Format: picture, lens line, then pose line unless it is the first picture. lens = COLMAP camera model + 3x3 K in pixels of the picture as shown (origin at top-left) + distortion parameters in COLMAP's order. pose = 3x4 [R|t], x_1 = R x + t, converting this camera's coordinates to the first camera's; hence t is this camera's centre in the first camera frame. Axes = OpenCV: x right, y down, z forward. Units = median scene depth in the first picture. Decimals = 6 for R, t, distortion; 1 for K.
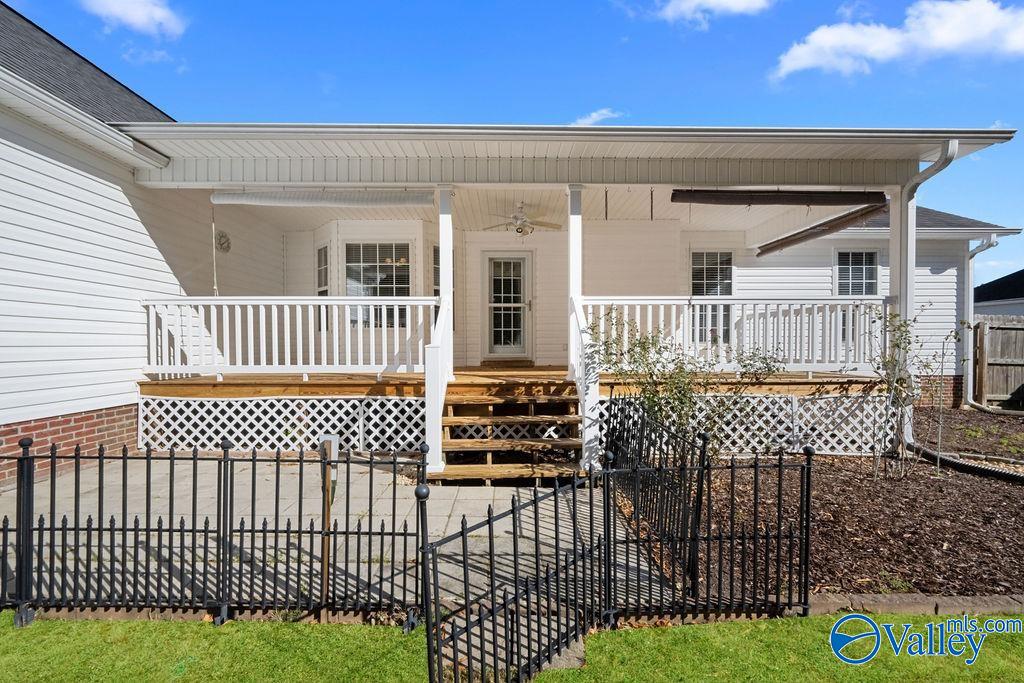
lens RADIAL K [[400.1, 0, 512.0], [0, 400.1, 341.5], [0, 0, 1]] dist [-0.000018, -0.000518]
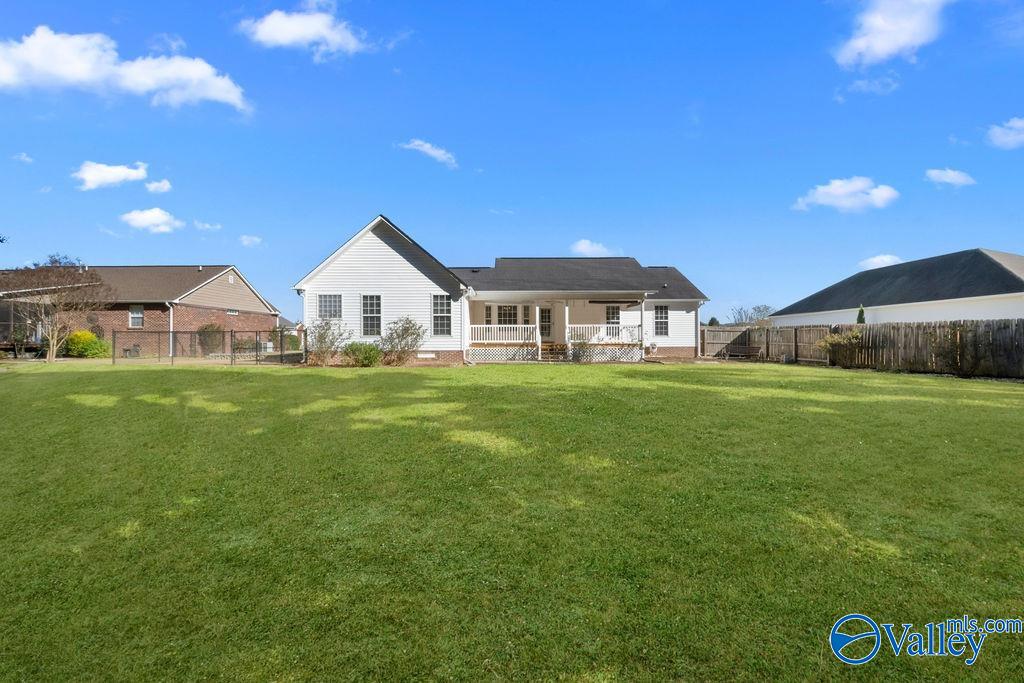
lens RADIAL K [[400.1, 0, 512.0], [0, 400.1, 341.5], [0, 0, 1]] dist [-0.000018, -0.000518]
pose [[0.999996, -0.001582, 0.002243, -0.308012], [0.001567, 0.999975, 0.006951, 0.026354], [-0.002254, -0.006947, 0.999973, -2.298923]]
